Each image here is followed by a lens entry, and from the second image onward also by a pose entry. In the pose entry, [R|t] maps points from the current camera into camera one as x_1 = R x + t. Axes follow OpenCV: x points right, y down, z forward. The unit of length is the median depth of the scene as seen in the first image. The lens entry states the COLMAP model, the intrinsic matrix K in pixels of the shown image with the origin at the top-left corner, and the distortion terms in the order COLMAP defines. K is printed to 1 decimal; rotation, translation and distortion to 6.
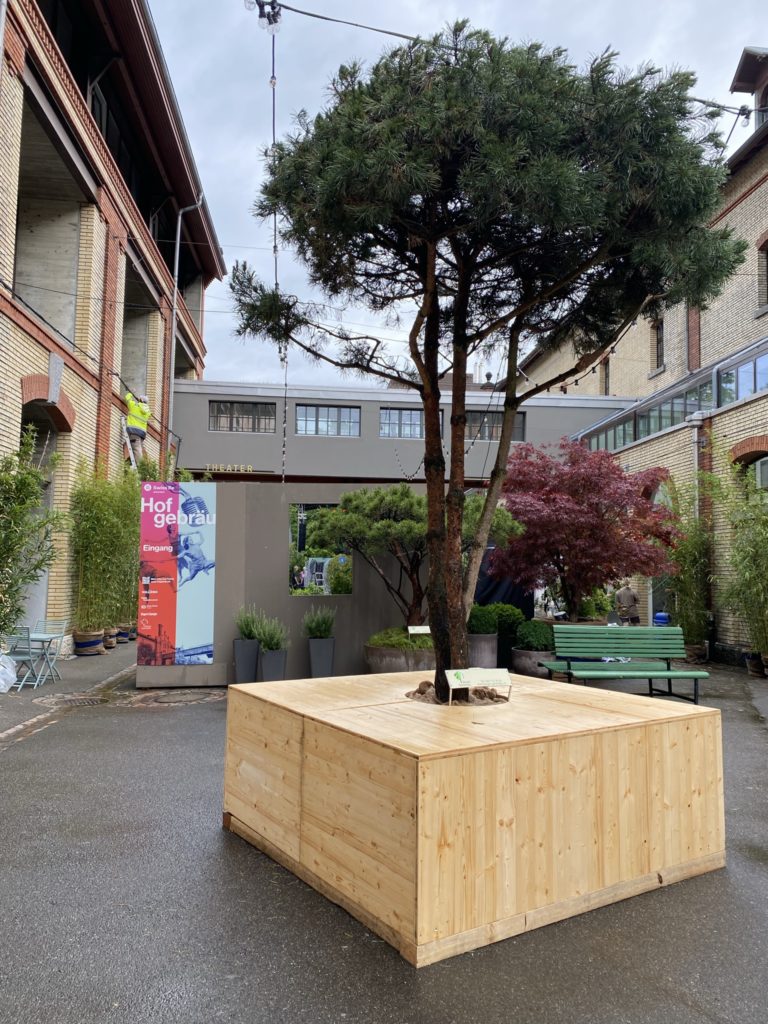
lens RADIAL K [[779.2, 0, 391.4], [0, 779.2, 513.2], [0, 0, 1]] dist [0.023295, -0.010498]
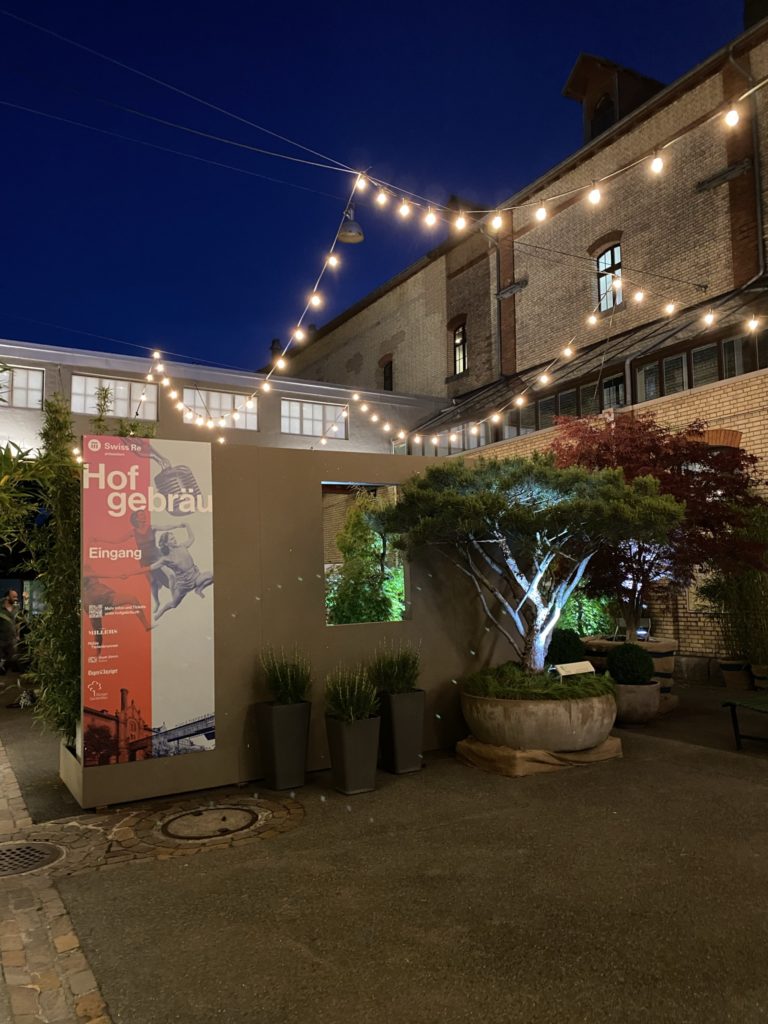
lens RADIAL K [[779.2, 0, 381.4], [0, 779.2, 516.3], [0, 0, 1]] dist [0.023295, -0.010498]
pose [[0.916126, 0.010086, 0.400764, -0.349322], [-0.003712, 0.999854, -0.016677, 0.026955], [-0.400873, 0.013790, 0.916030, 0.406210]]
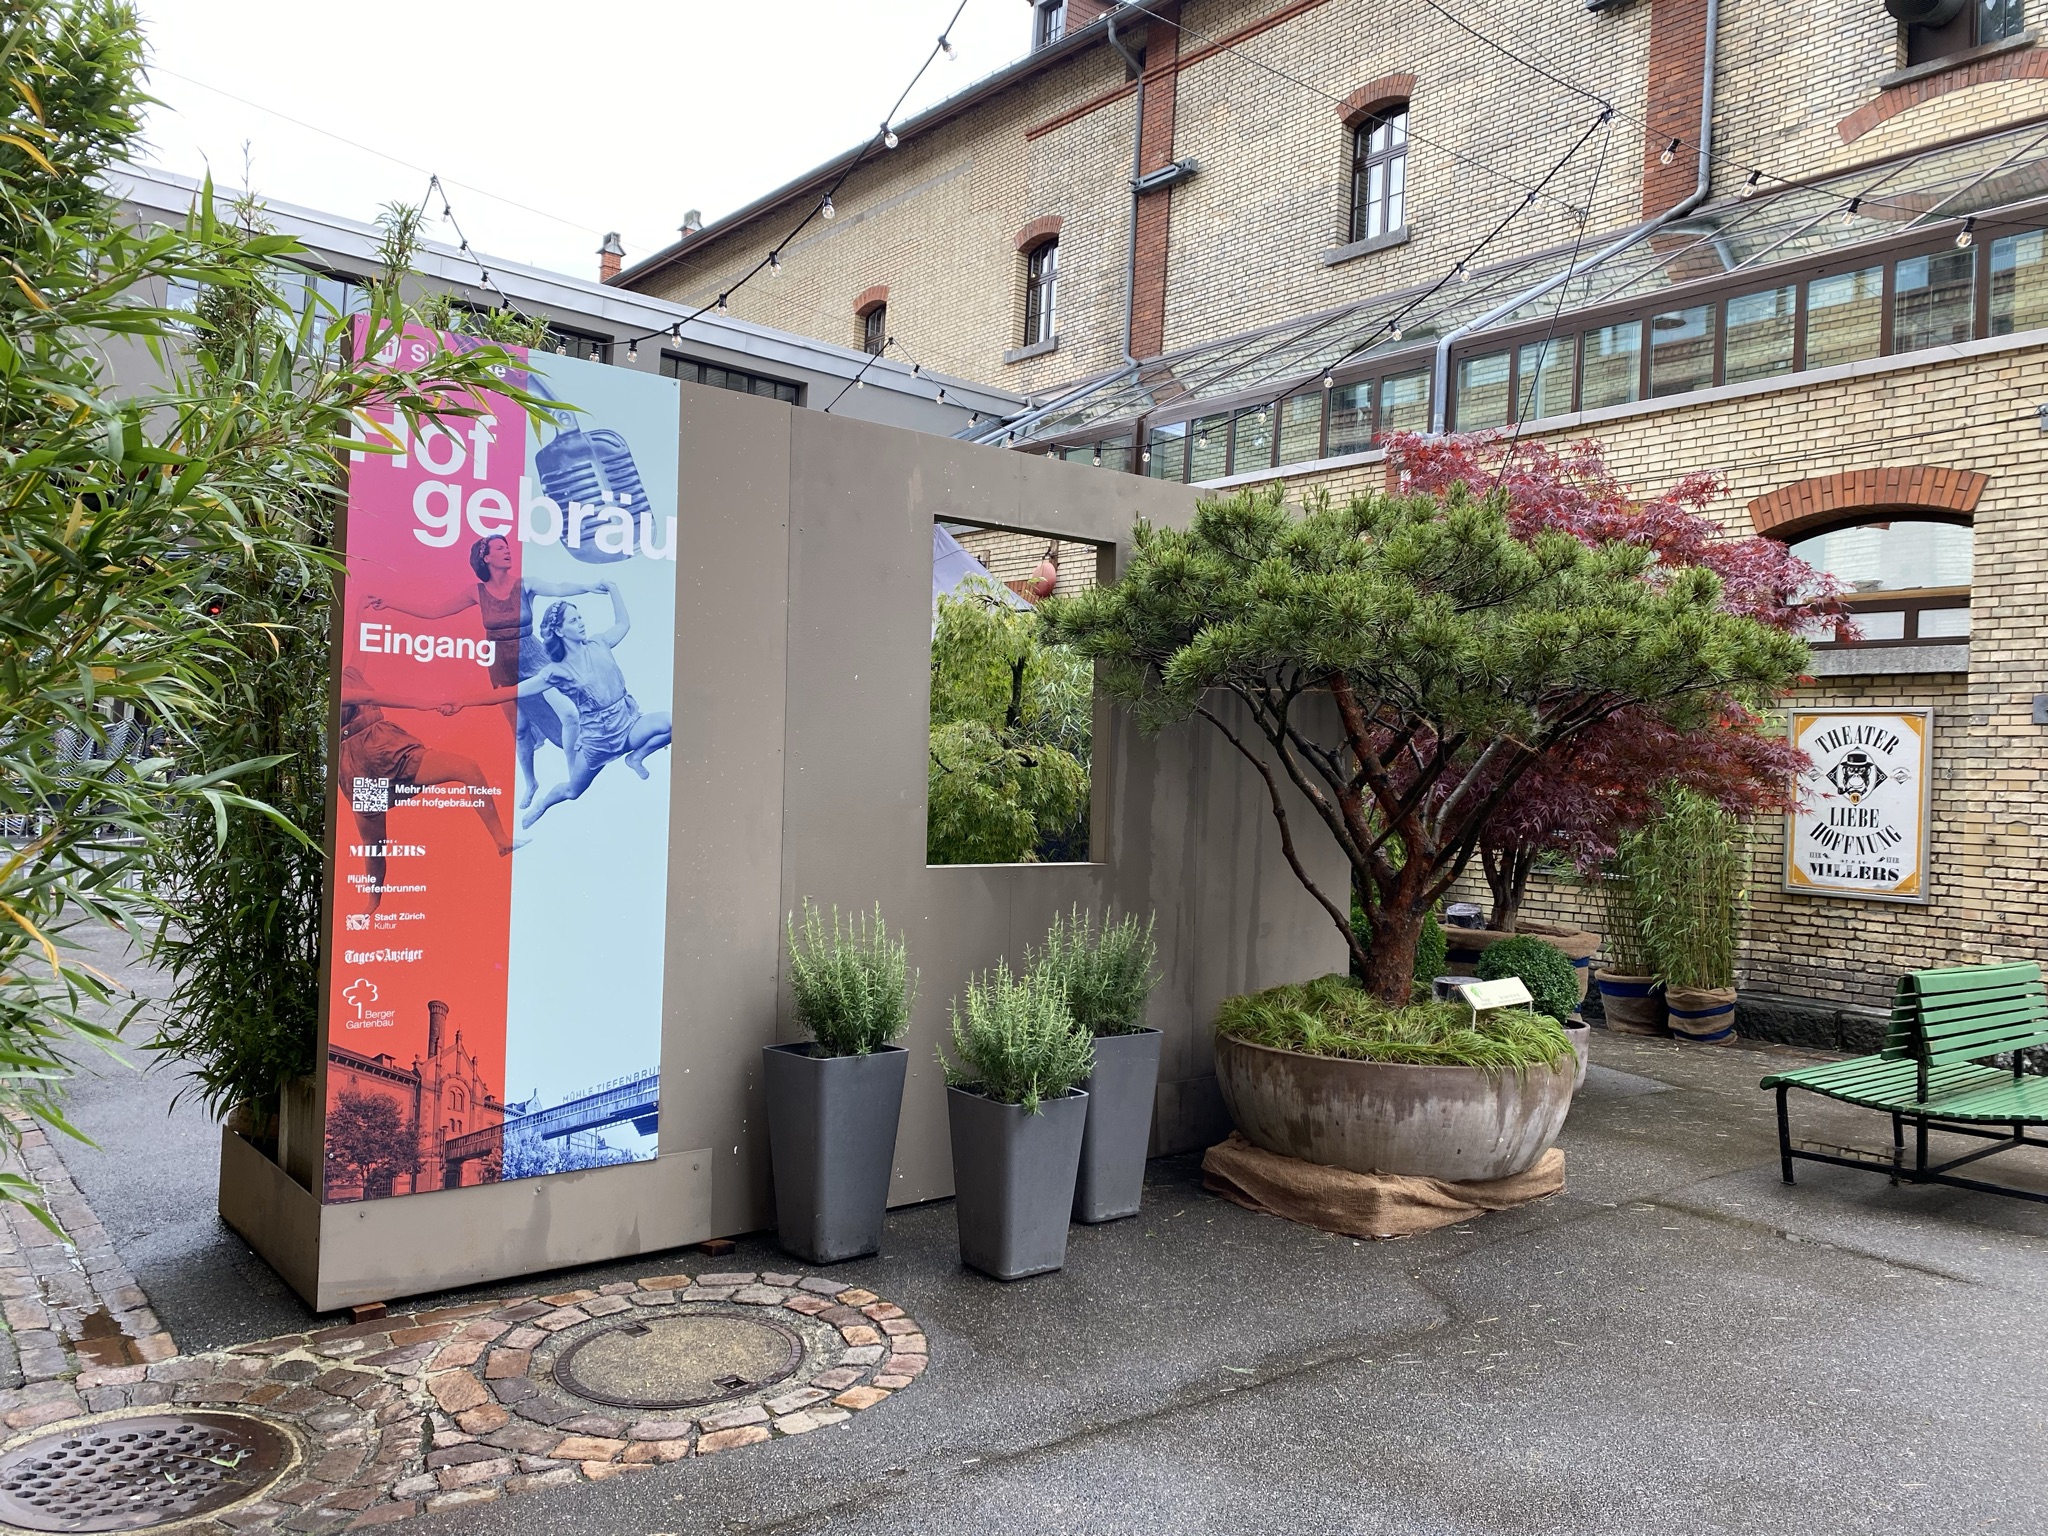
lens RADIAL K [[1558.3, 0, 1042.9], [0, 1558.3, 763.6], [0, 0, 1]] dist [0.023295, -0.010498]
pose [[0.835647, 0.039397, 0.547853, -0.390424], [-0.079109, 0.995658, 0.049067, 0.043102], [-0.543541, -0.084343, 0.835135, 0.553163]]
